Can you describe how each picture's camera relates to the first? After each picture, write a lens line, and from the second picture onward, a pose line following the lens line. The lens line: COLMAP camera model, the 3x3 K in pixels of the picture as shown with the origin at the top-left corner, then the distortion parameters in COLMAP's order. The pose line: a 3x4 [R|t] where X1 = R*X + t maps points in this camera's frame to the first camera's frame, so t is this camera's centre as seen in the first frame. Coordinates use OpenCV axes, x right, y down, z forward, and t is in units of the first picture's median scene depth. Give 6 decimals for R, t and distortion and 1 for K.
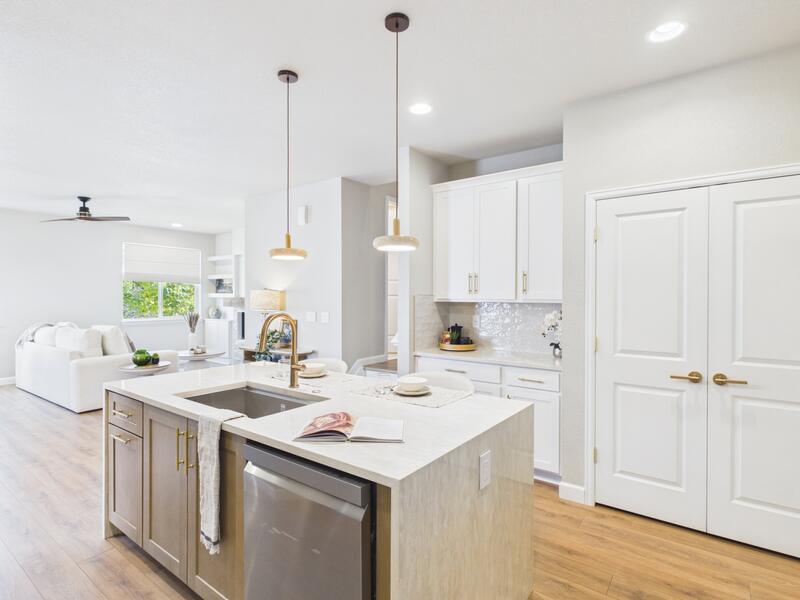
lens RADIAL K [[419.6, 0, 402.5], [0, 419.6, 299.1], [0, 0, 1]] dist [-0.000960, 0.000220]
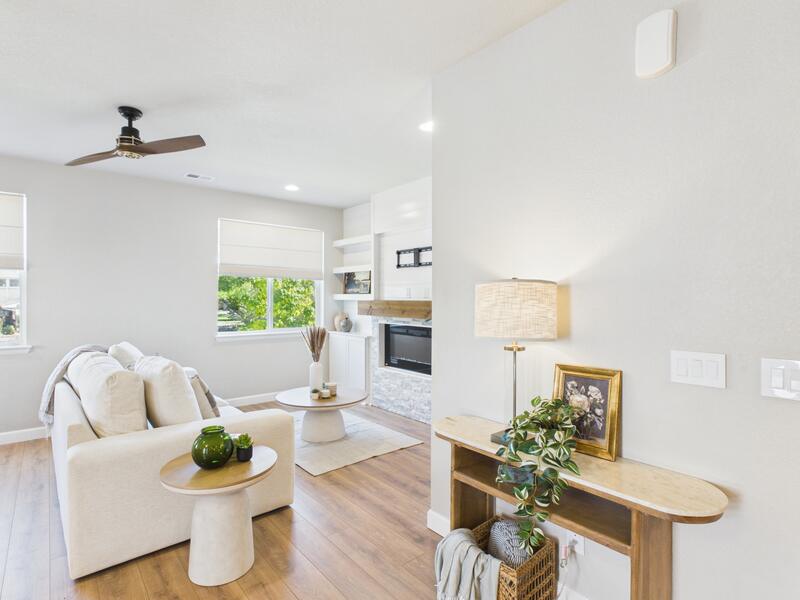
lens RADIAL K [[419.6, 0, 402.5], [0, 419.6, 299.1], [0, 0, 1]] dist [-0.000960, 0.000220]
pose [[0.972403, 0.002057, -0.233300, -0.210219], [-0.003106, 0.999987, -0.004128, -0.003505], [0.233289, 0.004739, 0.972396, 0.391747]]
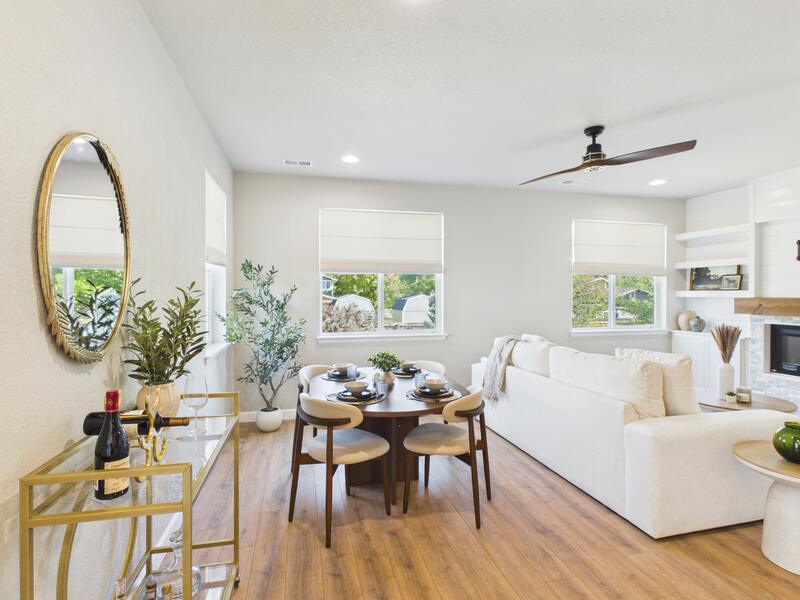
lens RADIAL K [[419.6, 0, 402.5], [0, 419.6, 299.1], [0, 0, 1]] dist [-0.000960, 0.000220]
pose [[0.766290, 0.004062, -0.642482, -0.401674], [-0.002467, 0.999991, 0.003380, -0.002951], [0.642491, -0.001005, 0.766293, 0.258658]]
